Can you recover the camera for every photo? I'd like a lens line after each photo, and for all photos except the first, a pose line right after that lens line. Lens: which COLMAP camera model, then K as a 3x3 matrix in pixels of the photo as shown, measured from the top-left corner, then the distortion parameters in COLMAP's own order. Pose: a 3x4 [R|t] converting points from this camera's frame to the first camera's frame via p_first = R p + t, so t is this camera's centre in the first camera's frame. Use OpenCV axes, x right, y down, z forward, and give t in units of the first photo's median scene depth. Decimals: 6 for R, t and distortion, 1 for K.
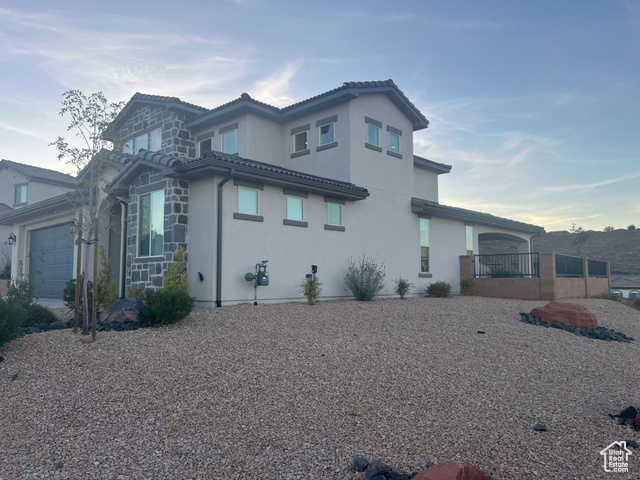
lens RADIAL K [[476.5, 0, 319.4], [0, 476.5, 241.8], [0, 0, 1]] dist [0.098807, -0.122697]
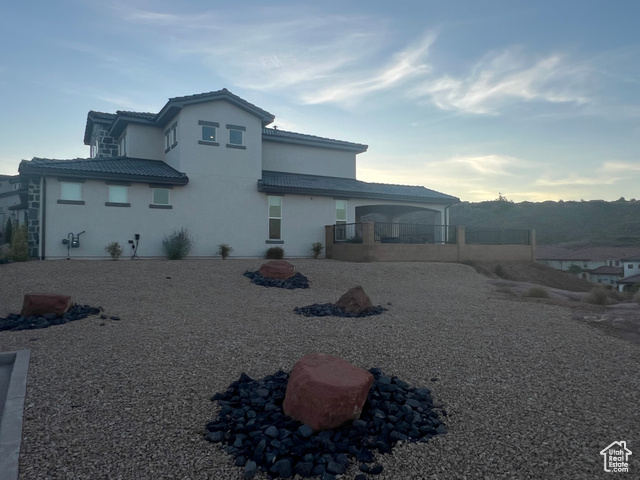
lens RADIAL K [[467.1, 0, 320.0], [0, 467.1, 240.0], [0, 0, 1]] dist [-0.004927, -0.001592]
pose [[0.958460, -0.000691, -0.285228, 0.740859], [0.017563, 0.998242, 0.056602, -0.001336], [0.284687, -0.059260, 0.956787, -0.138446]]
